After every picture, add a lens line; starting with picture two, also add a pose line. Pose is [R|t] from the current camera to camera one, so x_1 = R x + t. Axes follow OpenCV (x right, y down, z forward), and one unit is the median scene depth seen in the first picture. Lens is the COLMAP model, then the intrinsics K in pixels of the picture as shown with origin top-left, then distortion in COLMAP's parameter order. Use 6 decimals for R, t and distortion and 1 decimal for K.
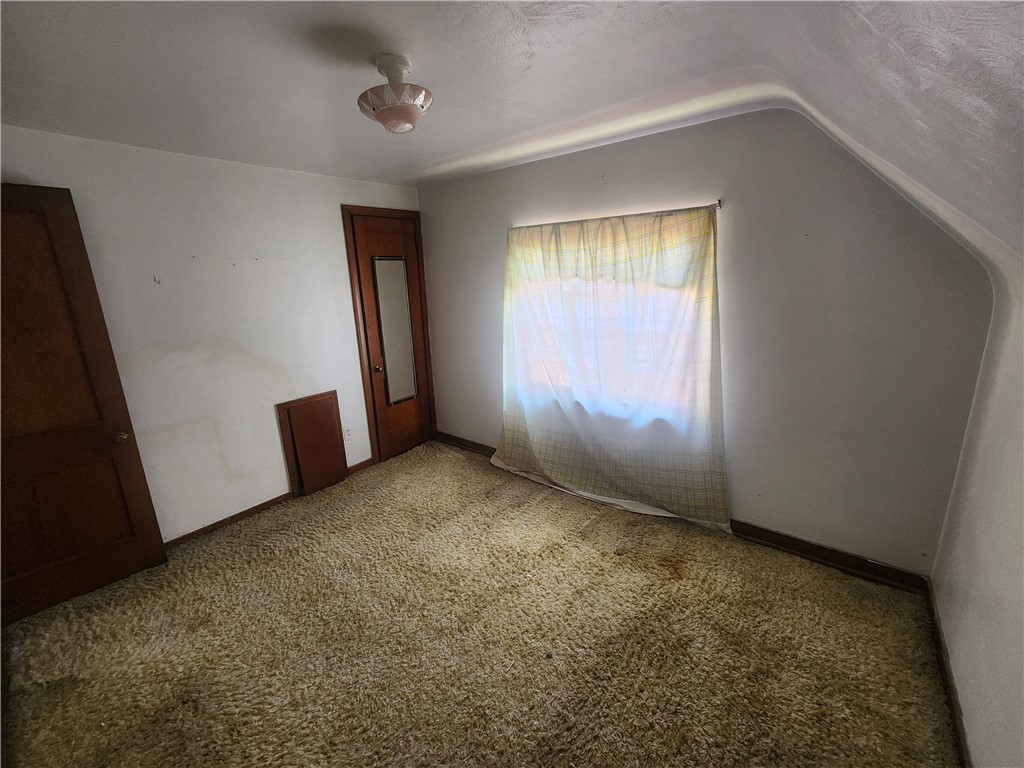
lens RADIAL K [[418.0, 0, 505.1], [0, 418.0, 377.4], [0, 0, 1]] dist [-0.002207, -0.000169]
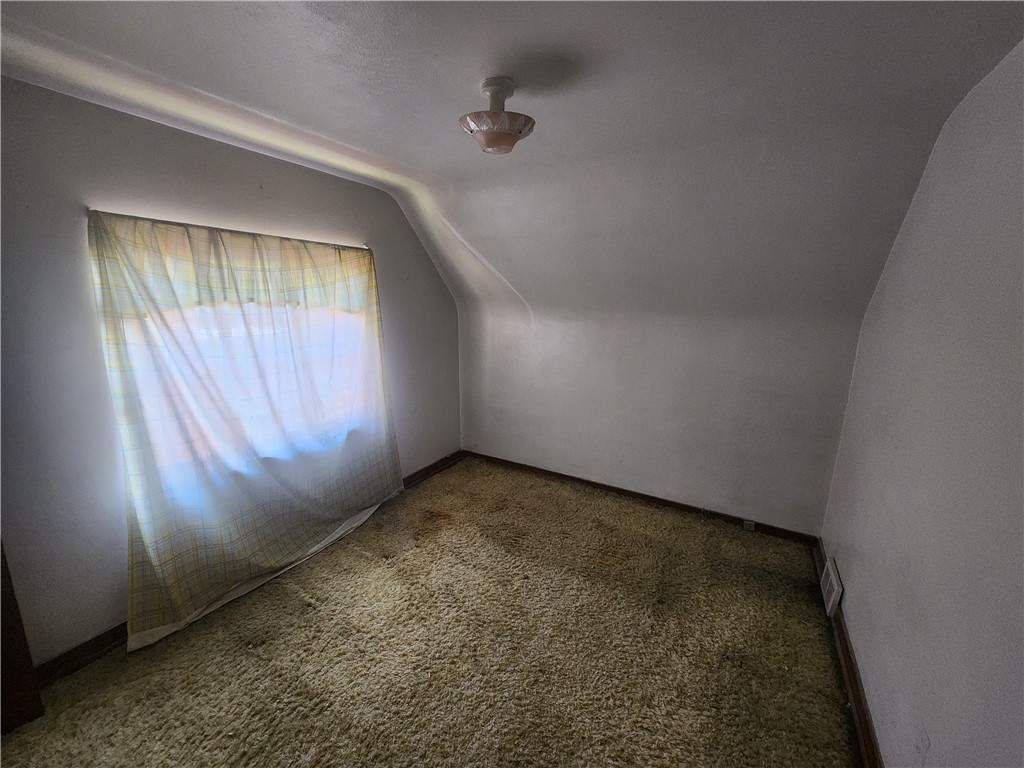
lens RADIAL K [[418.0, 0, 505.1], [0, 418.0, 377.4], [0, 0, 1]] dist [-0.002207, -0.000169]
pose [[-0.145397, -0.154766, 0.977194, -0.754056], [0.233249, 0.954487, 0.185875, -0.148964], [-0.961486, 0.254955, -0.102680, 0.705426]]
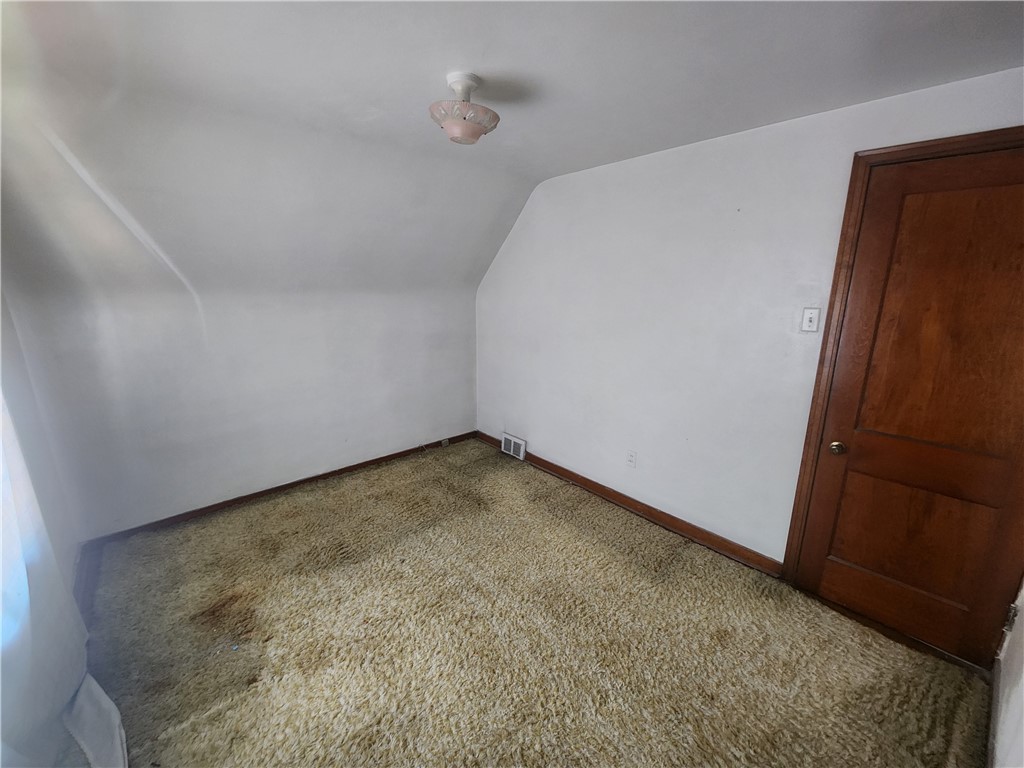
lens RADIAL K [[418.0, 0, 505.1], [0, 418.0, 377.4], [0, 0, 1]] dist [-0.002207, -0.000169]
pose [[-0.981567, -0.004266, 0.191071, -0.326096], [0.084530, 0.886958, 0.454048, -0.306482], [-0.171409, 0.461830, -0.870248, 1.257729]]
